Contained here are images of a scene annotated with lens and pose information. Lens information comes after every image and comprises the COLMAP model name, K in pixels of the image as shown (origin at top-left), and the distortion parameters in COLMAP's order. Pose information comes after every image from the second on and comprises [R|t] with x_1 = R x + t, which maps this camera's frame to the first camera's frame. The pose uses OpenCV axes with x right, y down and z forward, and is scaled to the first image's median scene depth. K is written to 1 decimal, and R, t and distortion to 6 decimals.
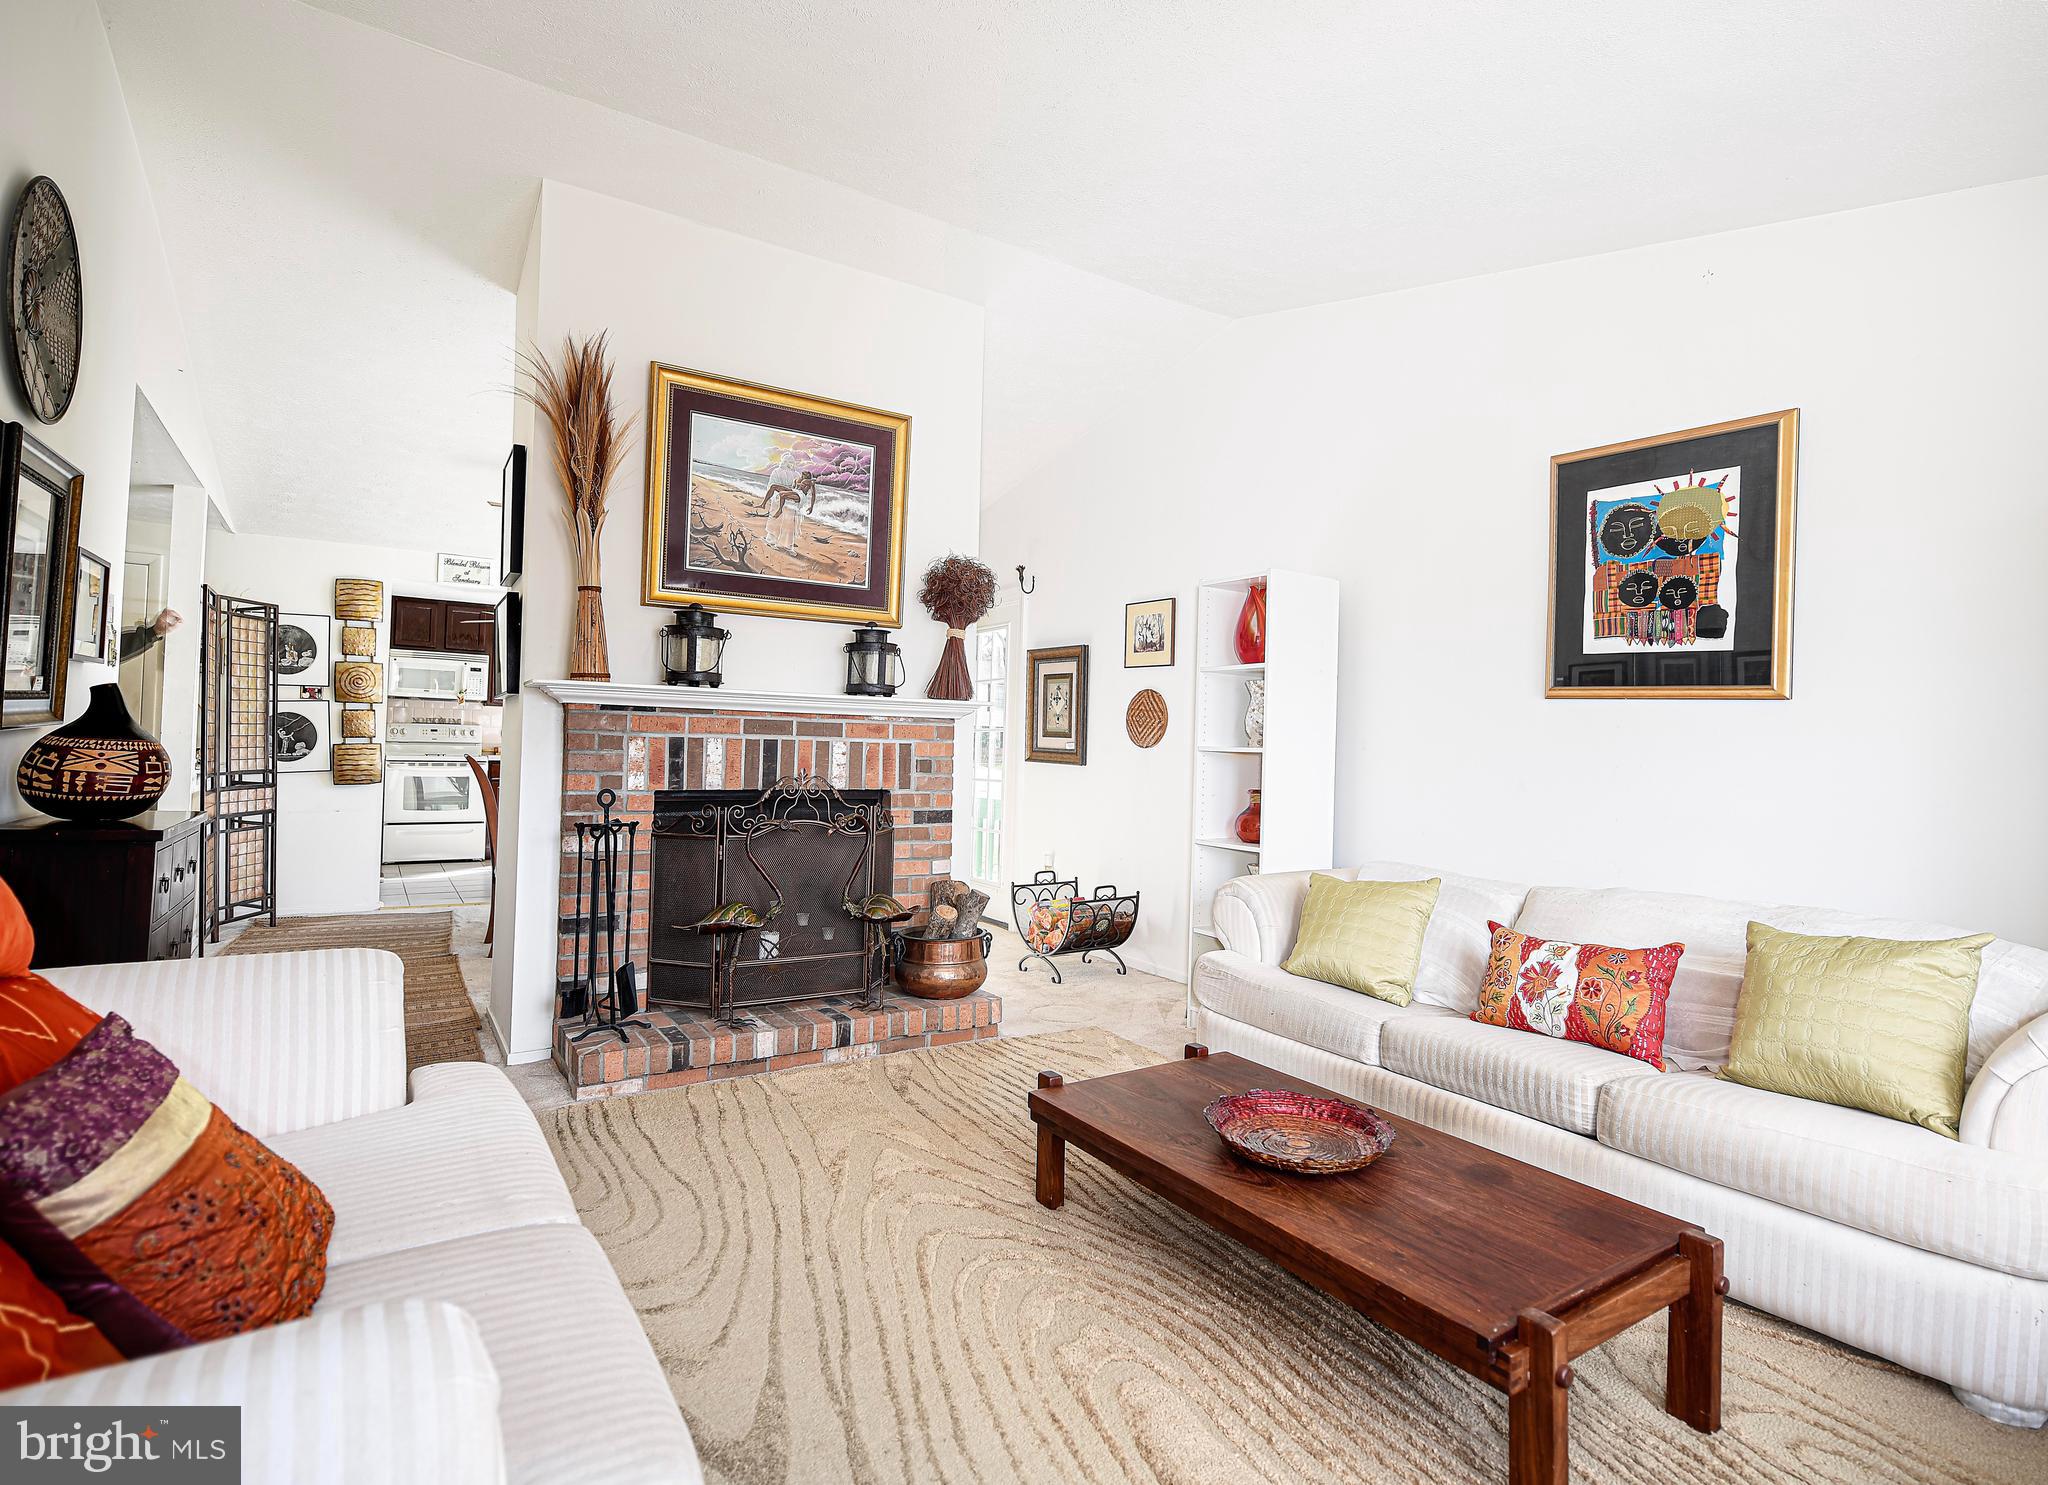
lens RADIAL K [[1043.6, 0, 1031.9], [0, 1043.6, 738.4], [0, 0, 1]] dist [0.003159, 0.000196]
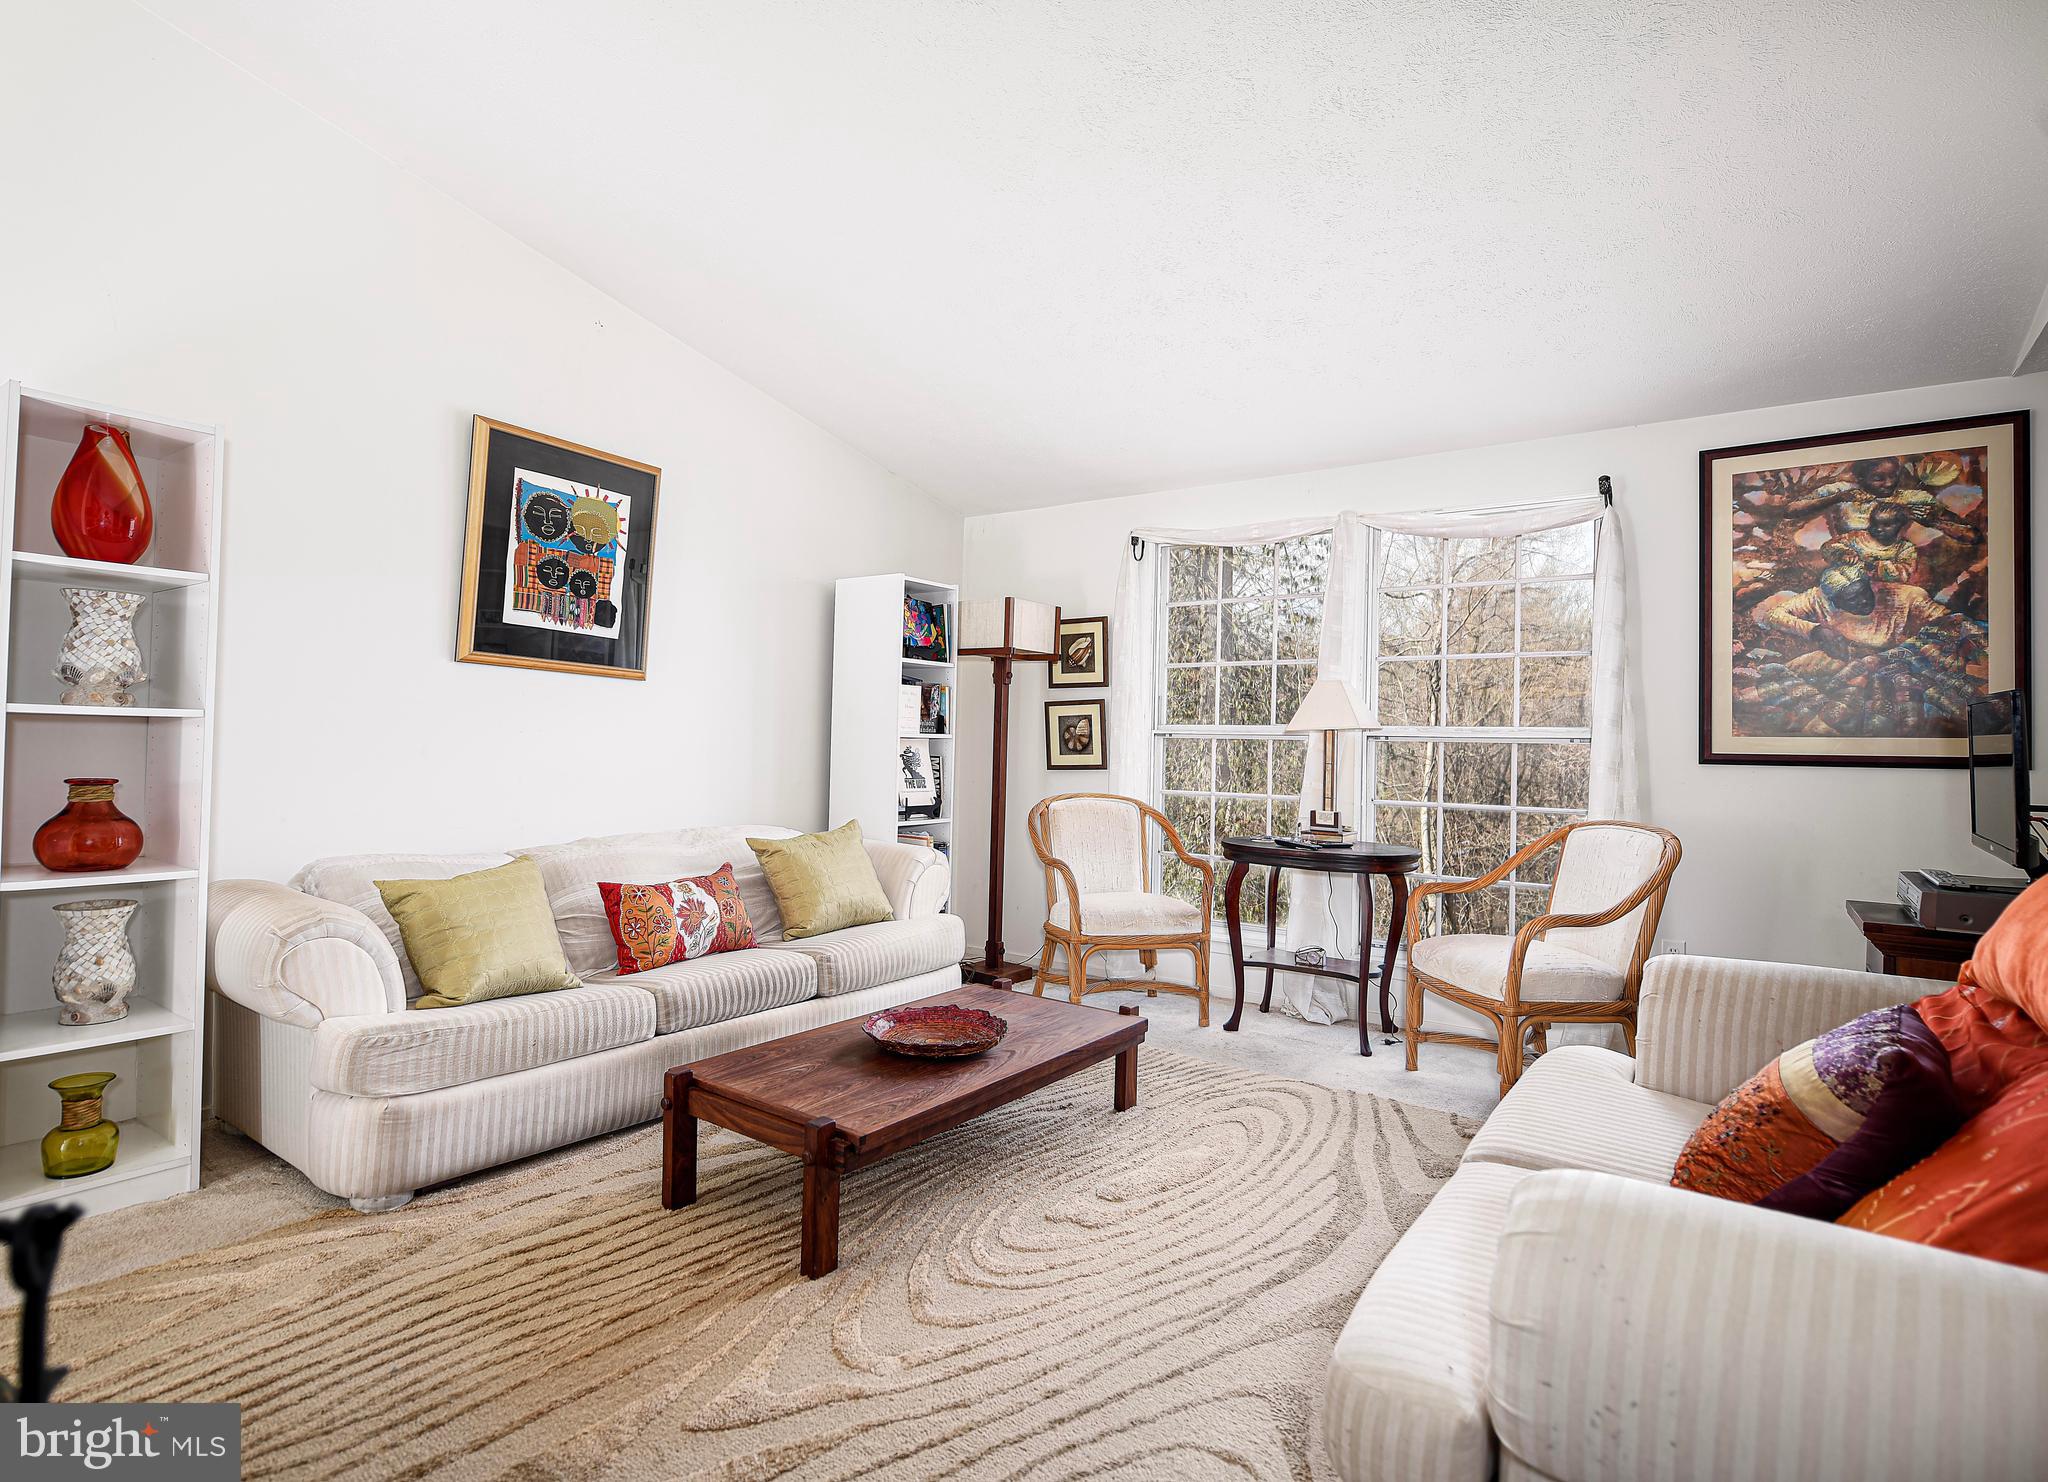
lens RADIAL K [[1055.9, 0, 1023.0], [0, 1055.9, 738.8], [0, 0, 1]] dist [-0.004022, -0.001677]
pose [[-0.369473, -0.033105, 0.928652, -0.679460], [-0.036636, 0.999107, 0.021041, -0.007606], [-0.928519, -0.026248, -0.370356, 0.974294]]
